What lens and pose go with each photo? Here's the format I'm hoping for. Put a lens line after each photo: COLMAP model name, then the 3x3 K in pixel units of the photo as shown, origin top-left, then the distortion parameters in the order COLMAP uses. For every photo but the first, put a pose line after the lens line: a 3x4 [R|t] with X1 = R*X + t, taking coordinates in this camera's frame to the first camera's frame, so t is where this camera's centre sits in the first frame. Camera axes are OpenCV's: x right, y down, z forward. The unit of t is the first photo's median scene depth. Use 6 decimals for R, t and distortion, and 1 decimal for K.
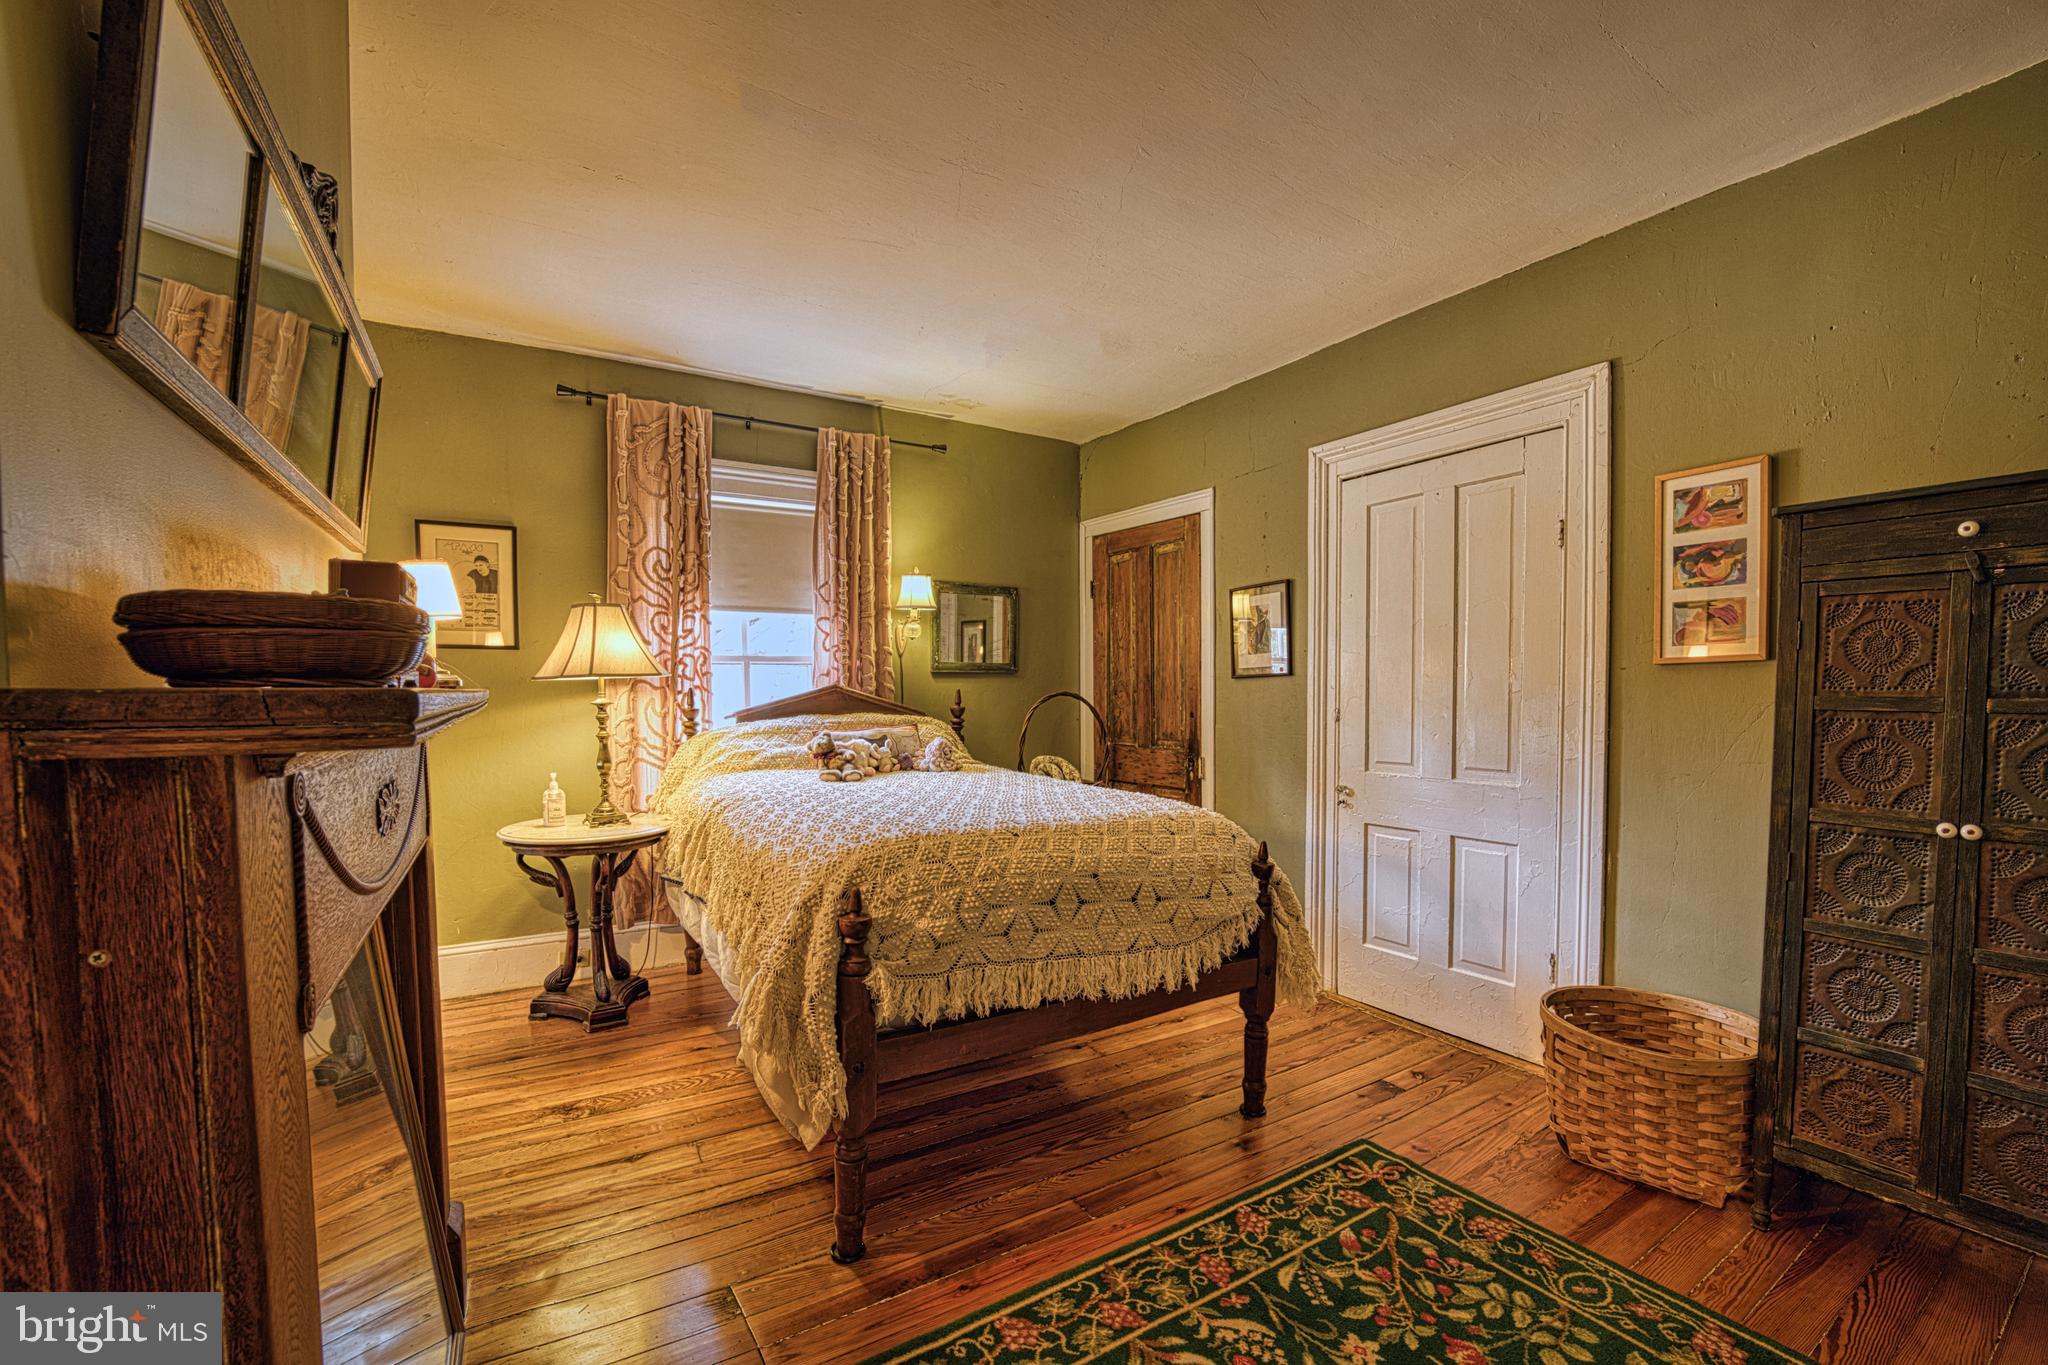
lens RADIAL K [[833.7, 0, 1027.7], [0, 833.7, 720.1], [0, 0, 1]] dist [-0.058453, 0.007205]
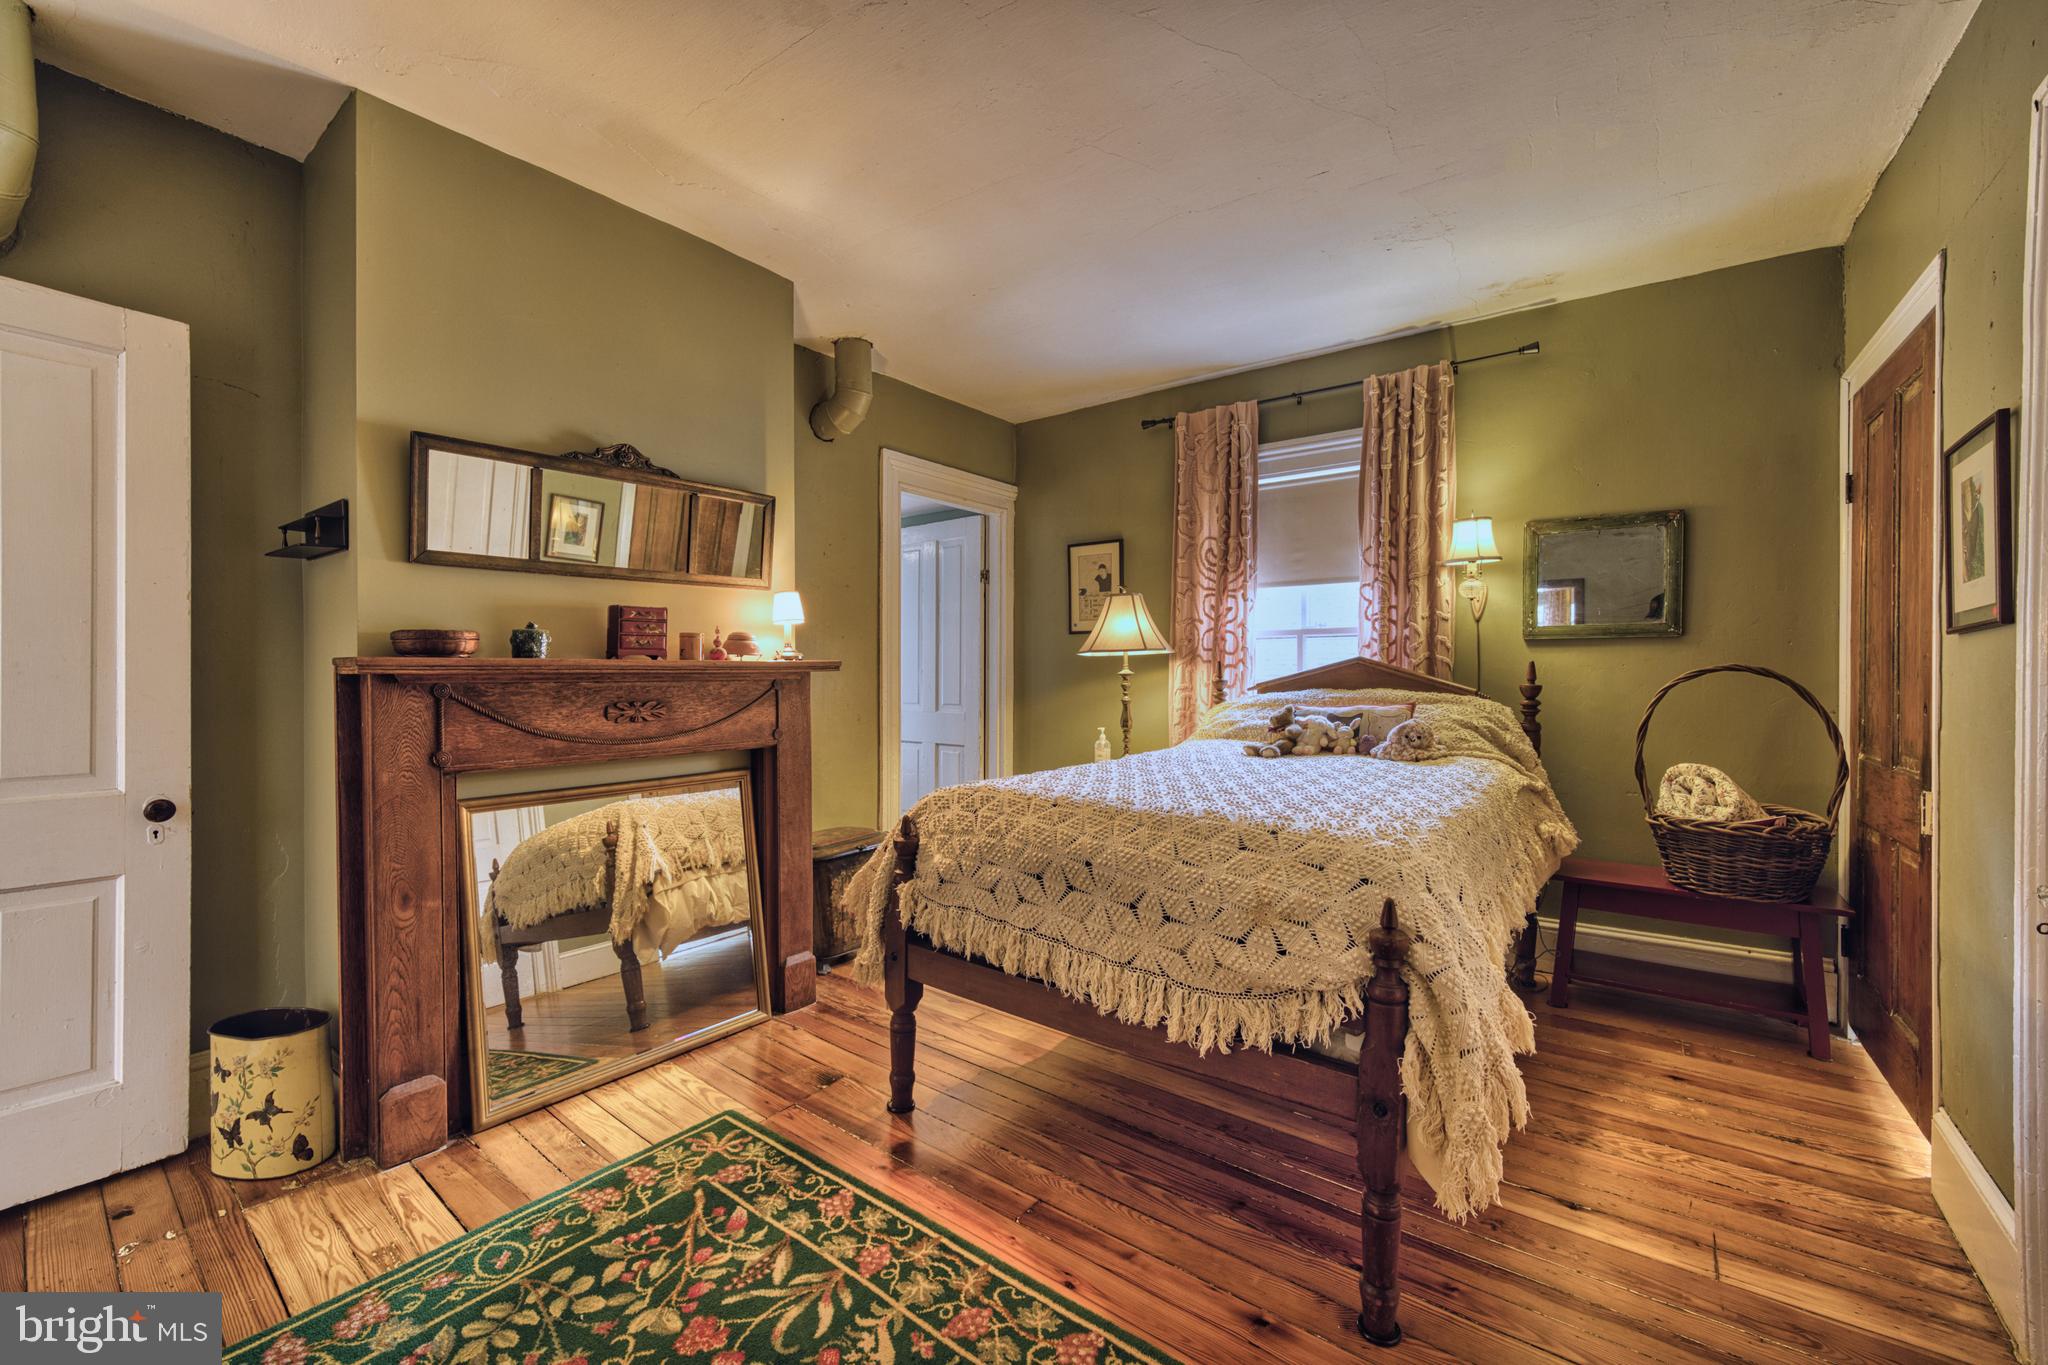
lens RADIAL K [[836.0, 0, 1020.8], [0, 836.0, 677.2], [0, 0, 1]] dist [-0.056486, 0.007627]
pose [[0.332519, 0.005510, -0.943080, 0.525549], [-0.039644, 0.999181, -0.008140, 0.001427], [0.942263, 0.040094, 0.332465, 0.371374]]
